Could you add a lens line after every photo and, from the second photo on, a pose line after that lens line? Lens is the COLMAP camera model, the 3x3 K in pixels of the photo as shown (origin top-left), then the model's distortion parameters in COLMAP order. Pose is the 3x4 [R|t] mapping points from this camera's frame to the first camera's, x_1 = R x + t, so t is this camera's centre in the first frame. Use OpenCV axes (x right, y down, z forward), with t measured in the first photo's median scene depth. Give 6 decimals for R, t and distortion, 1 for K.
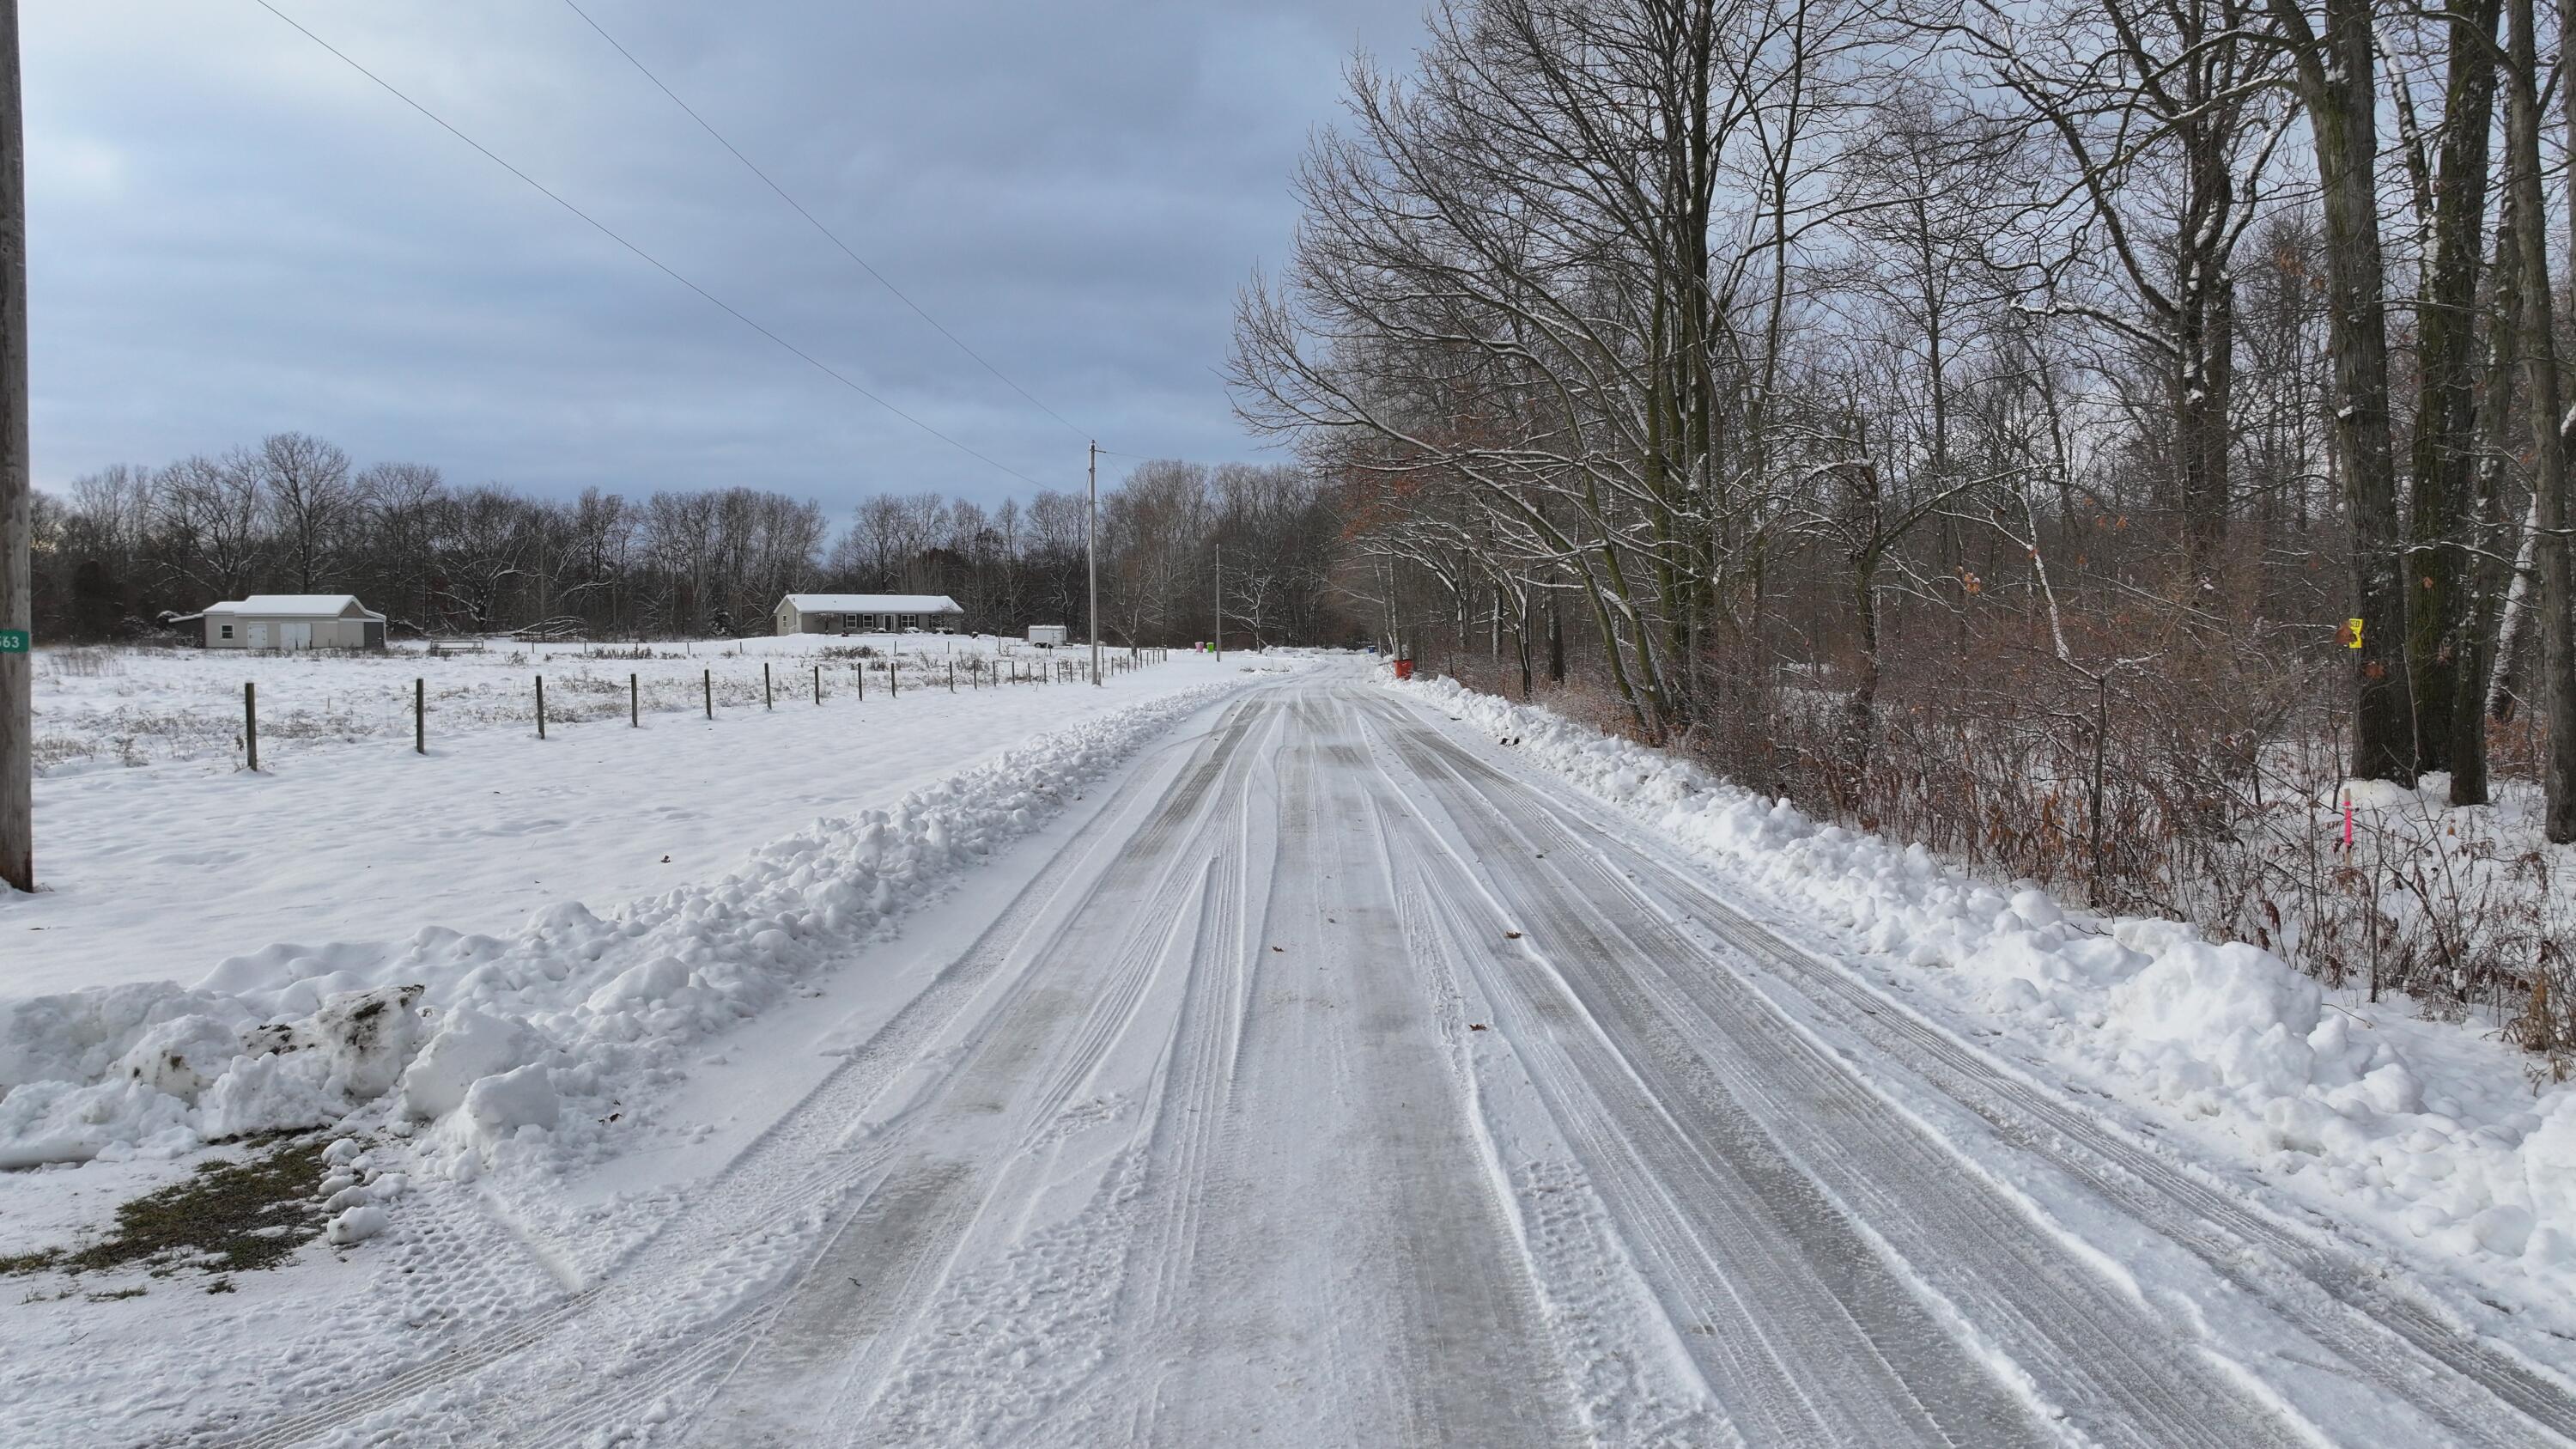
lens RADIAL K [[1816.4, 0, 1292.7], [0, 1816.4, 721.7], [0, 0, 1]] dist [0.005170, 0.005244]
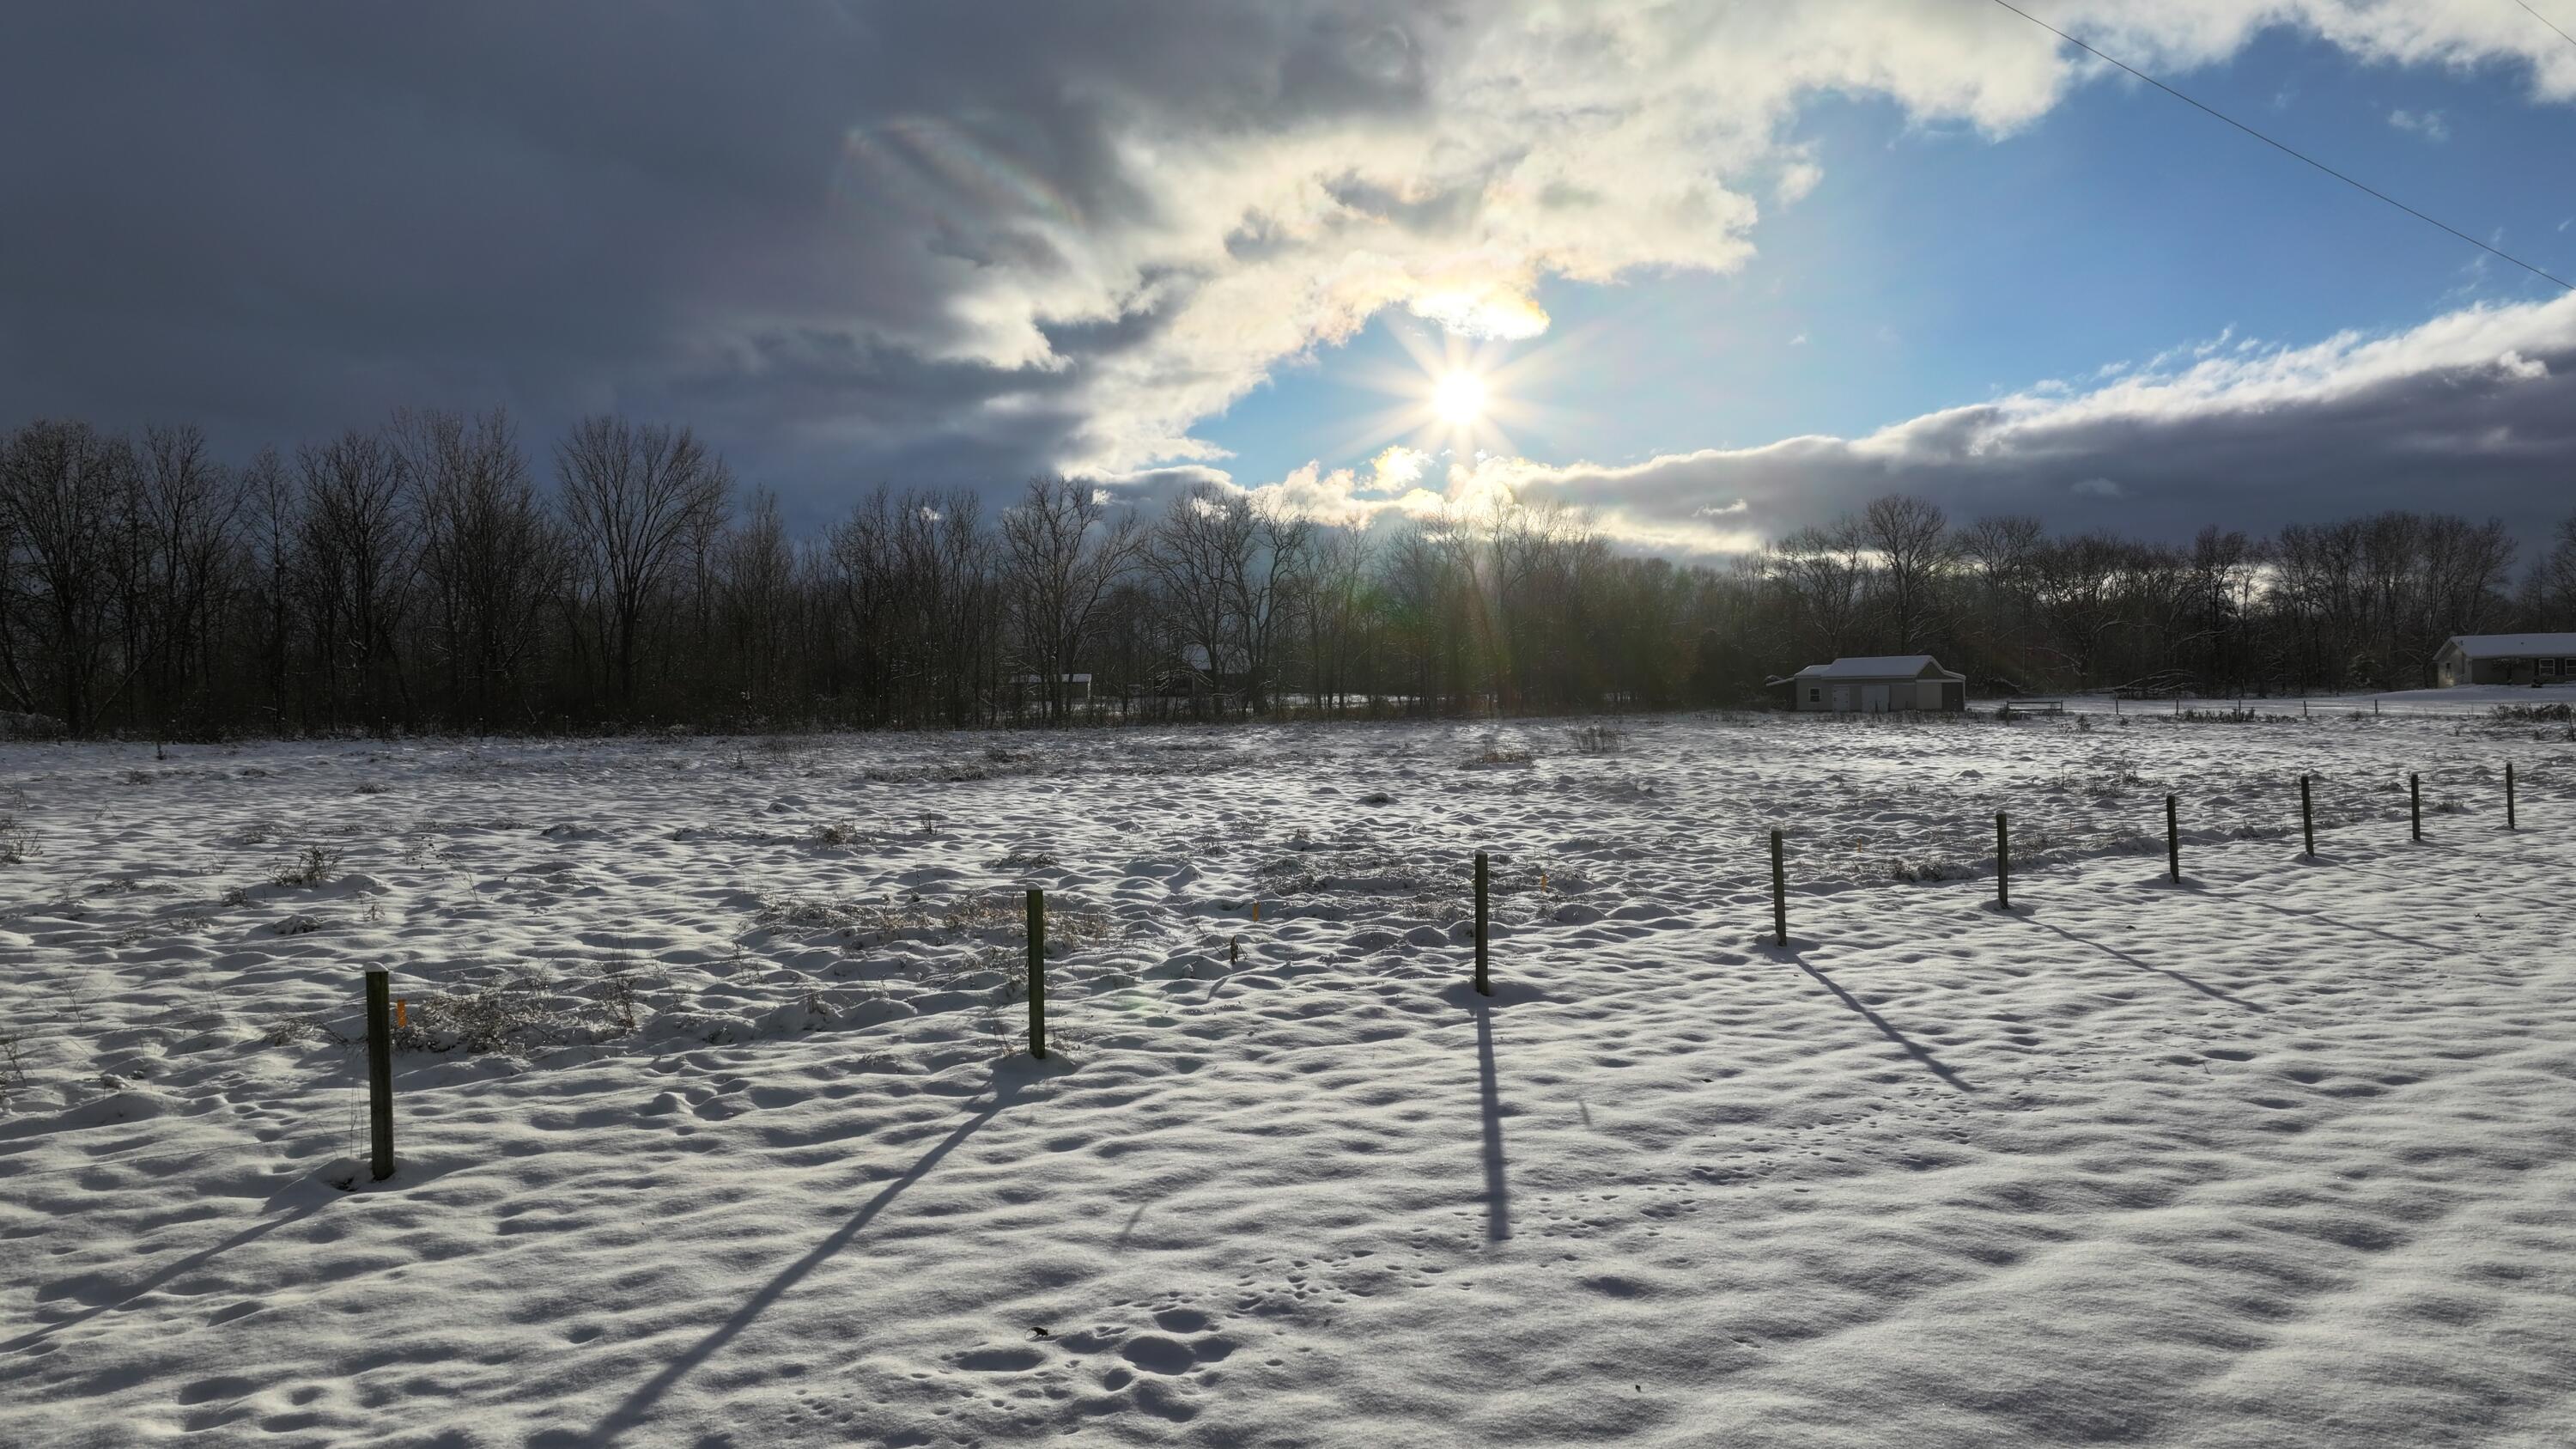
lens RADIAL K [[1816.4, 0, 1292.7], [0, 1816.4, 721.7], [0, 0, 1]] dist [0.005170, 0.005244]
pose [[0.663784, -0.001854, -0.747922, -0.273333], [-0.019169, 0.999626, -0.019491, -0.120741], [0.747679, 0.027274, 0.663500, 1.441623]]
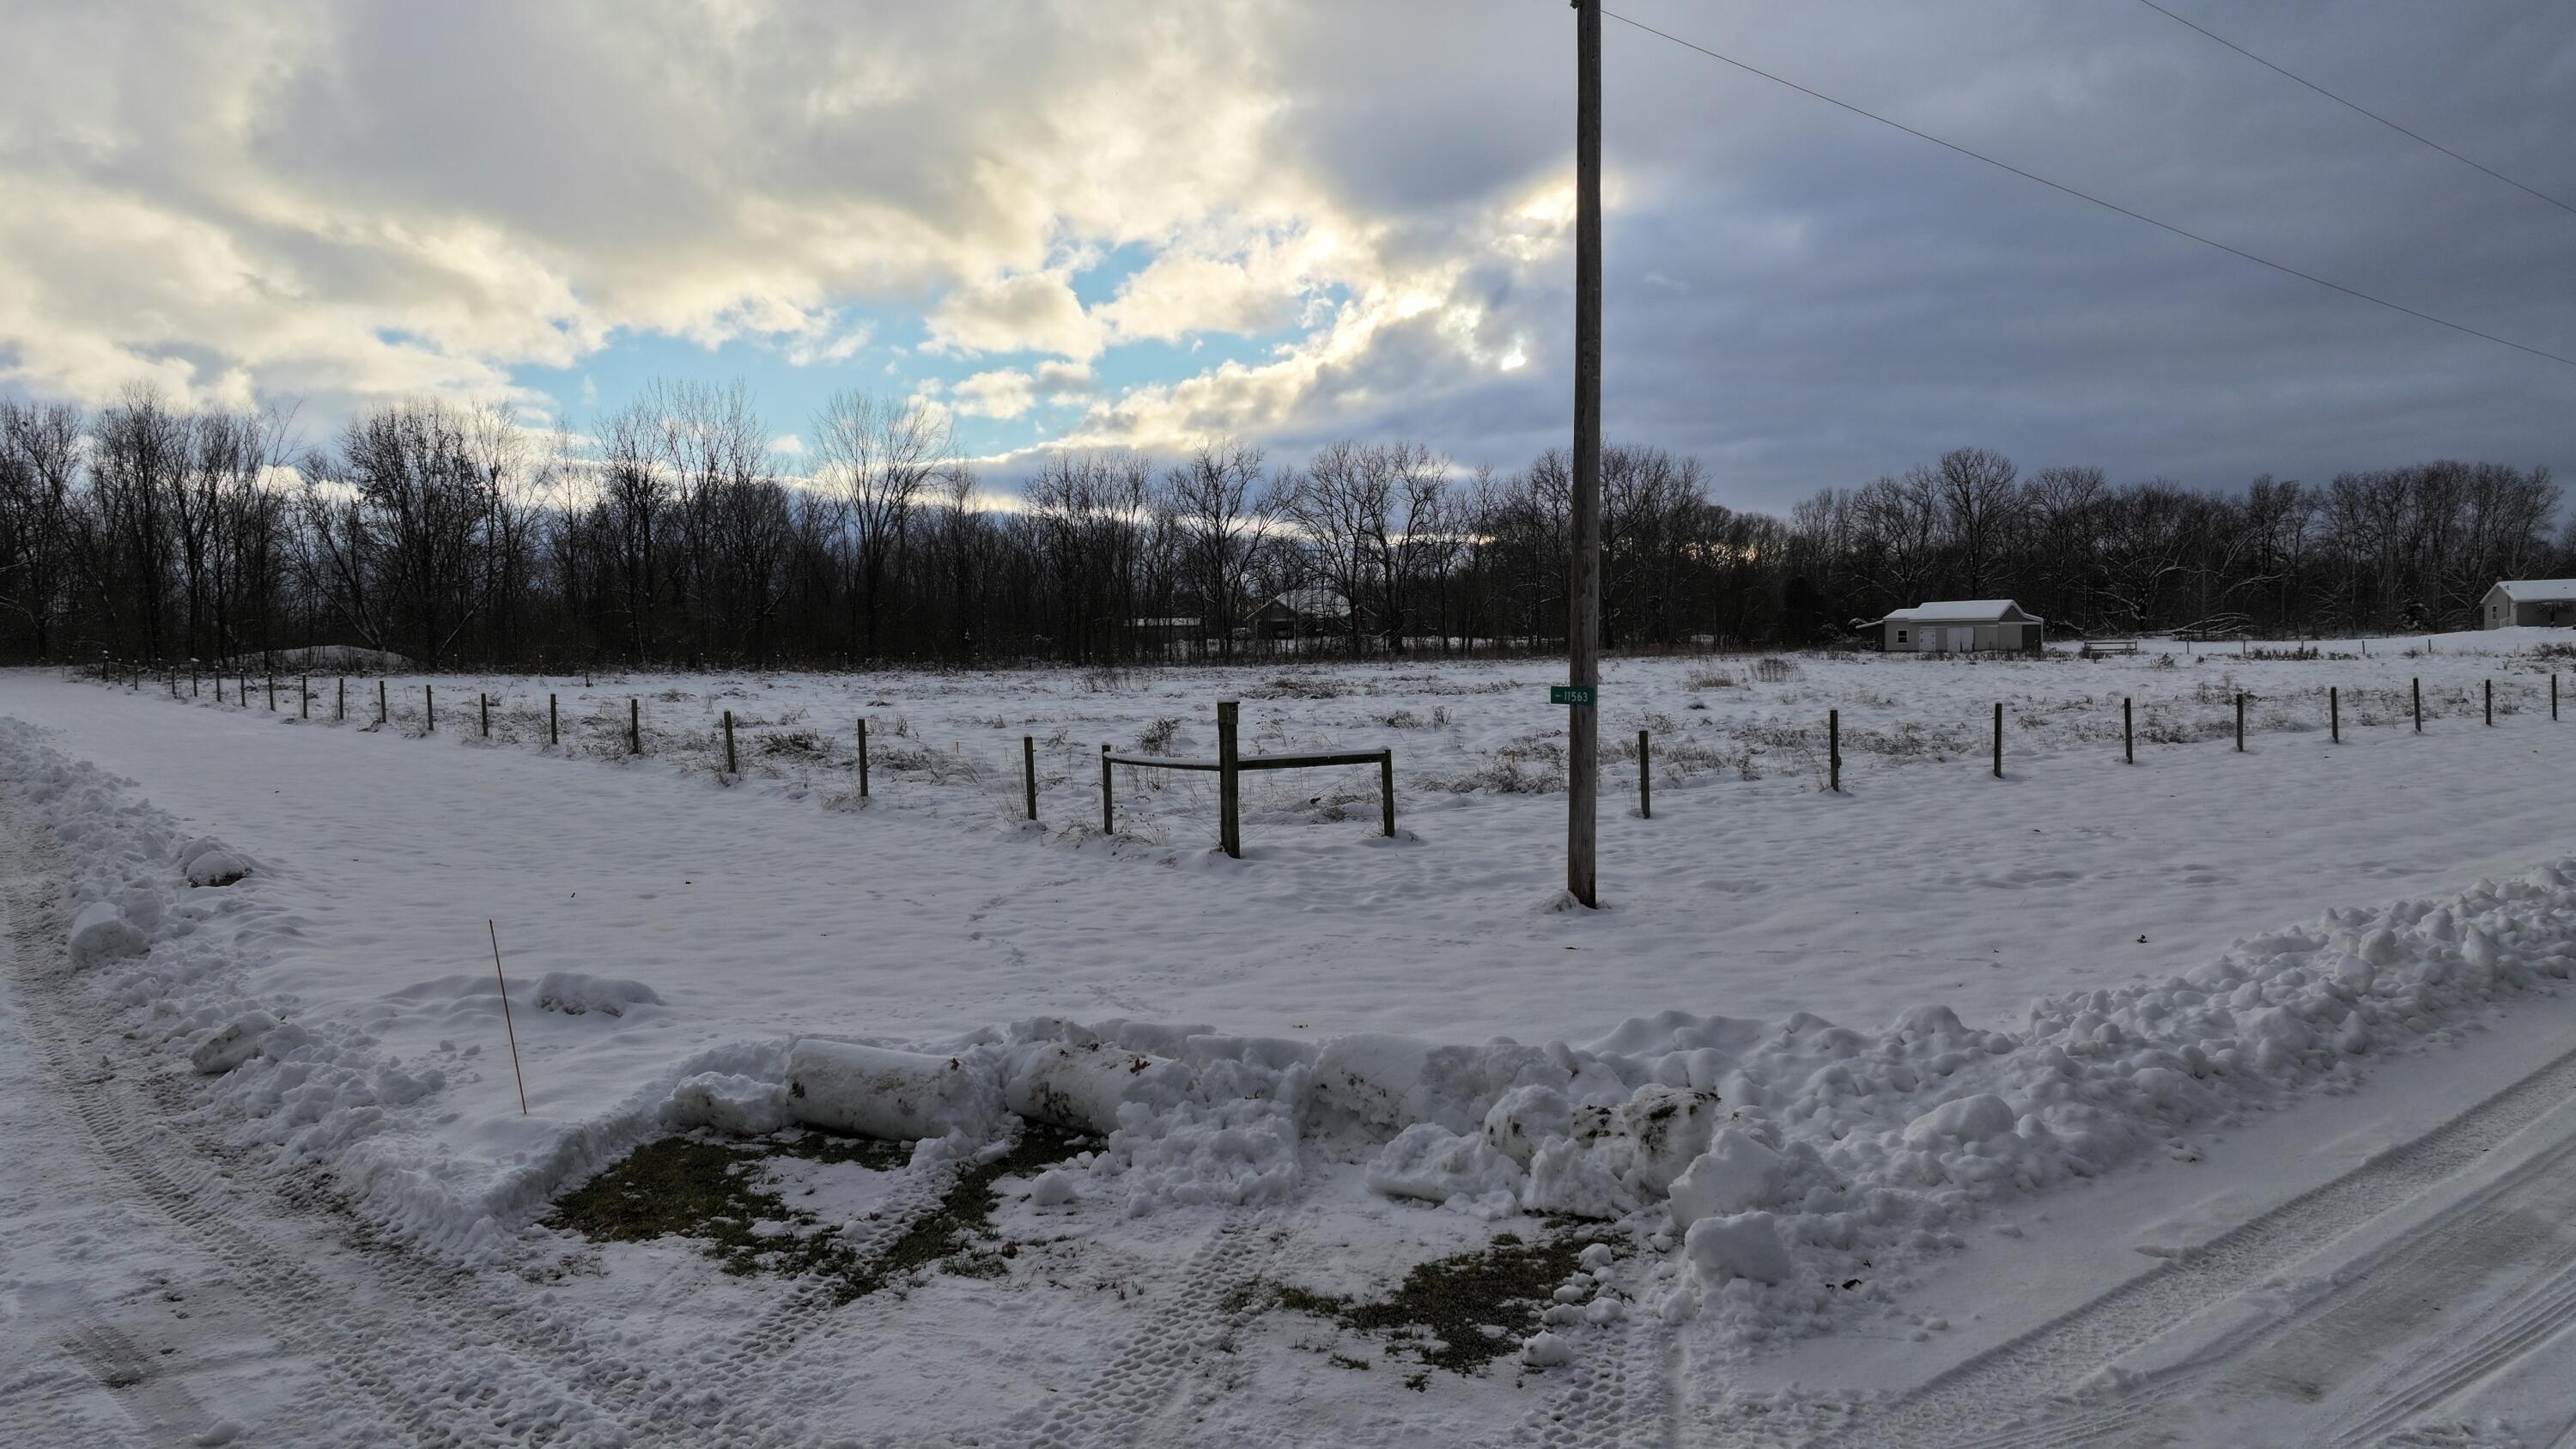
lens RADIAL K [[1816.4, 0, 1292.7], [0, 1816.4, 721.7], [0, 0, 1]] dist [0.005170, 0.005244]
pose [[0.652428, 0.021164, -0.757555, 0.073739], [-0.019552, 0.999747, 0.011092, -0.039406], [0.757598, 0.007575, 0.652677, 0.094416]]
